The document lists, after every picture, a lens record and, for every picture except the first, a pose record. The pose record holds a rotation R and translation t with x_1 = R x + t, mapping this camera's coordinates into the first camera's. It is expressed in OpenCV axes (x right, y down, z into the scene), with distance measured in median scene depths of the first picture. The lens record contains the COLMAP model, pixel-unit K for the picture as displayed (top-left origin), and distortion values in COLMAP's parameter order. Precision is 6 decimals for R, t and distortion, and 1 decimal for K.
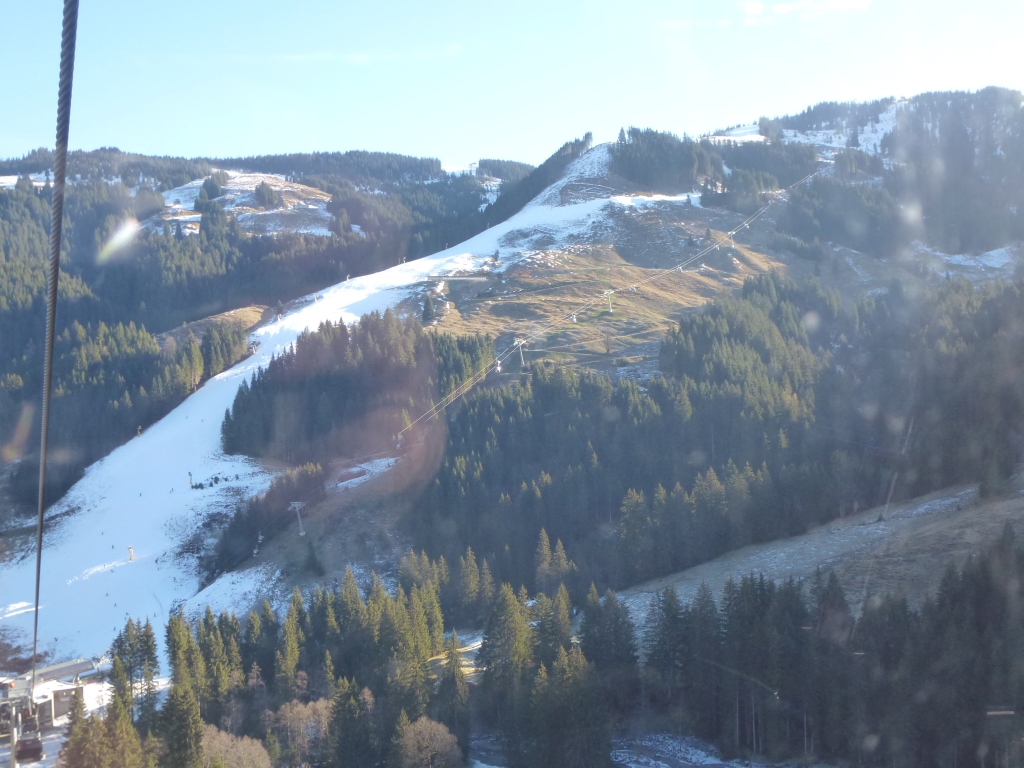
lens RADIAL K [[977.6, 0, 512.0], [0, 977.6, 384.0], [0, 0, 1]] dist [-0.049398, -0.004726]
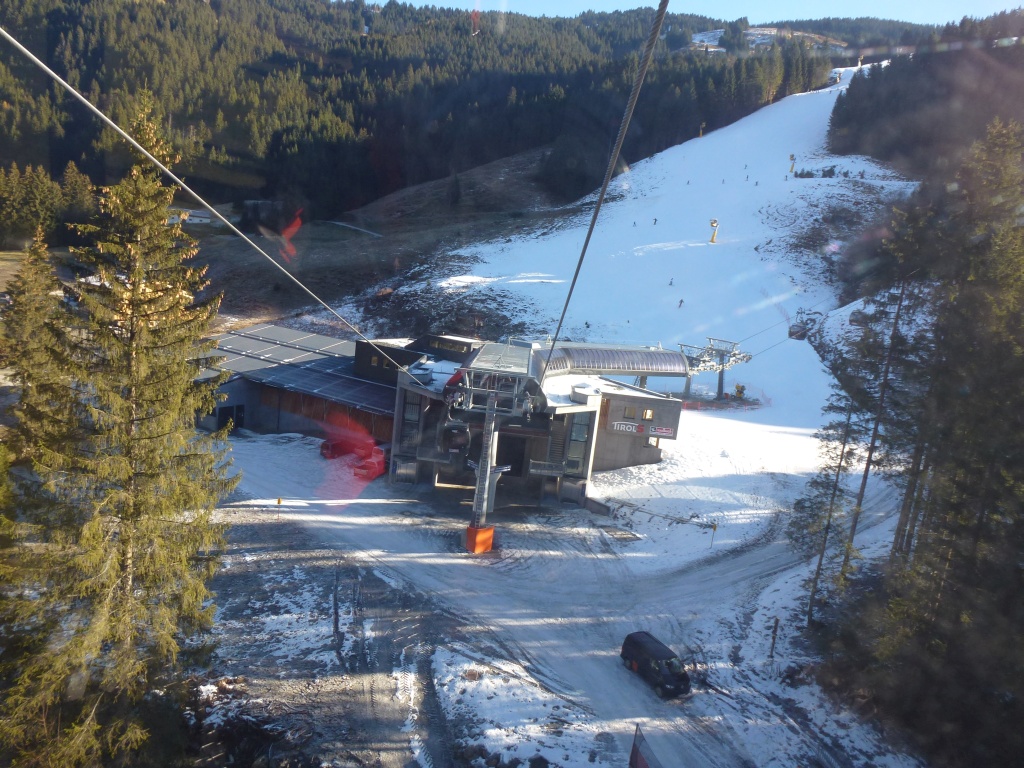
lens RADIAL K [[746.2, 0, 512.0], [0, 746.2, 384.0], [0, 0, 1]] dist [-0.040467, 0.007575]
pose [[0.862879, 0.208539, -0.460381, -0.245112], [-0.126581, 0.971045, 0.202607, 0.170469], [0.489302, -0.116550, 0.864292, 0.485851]]
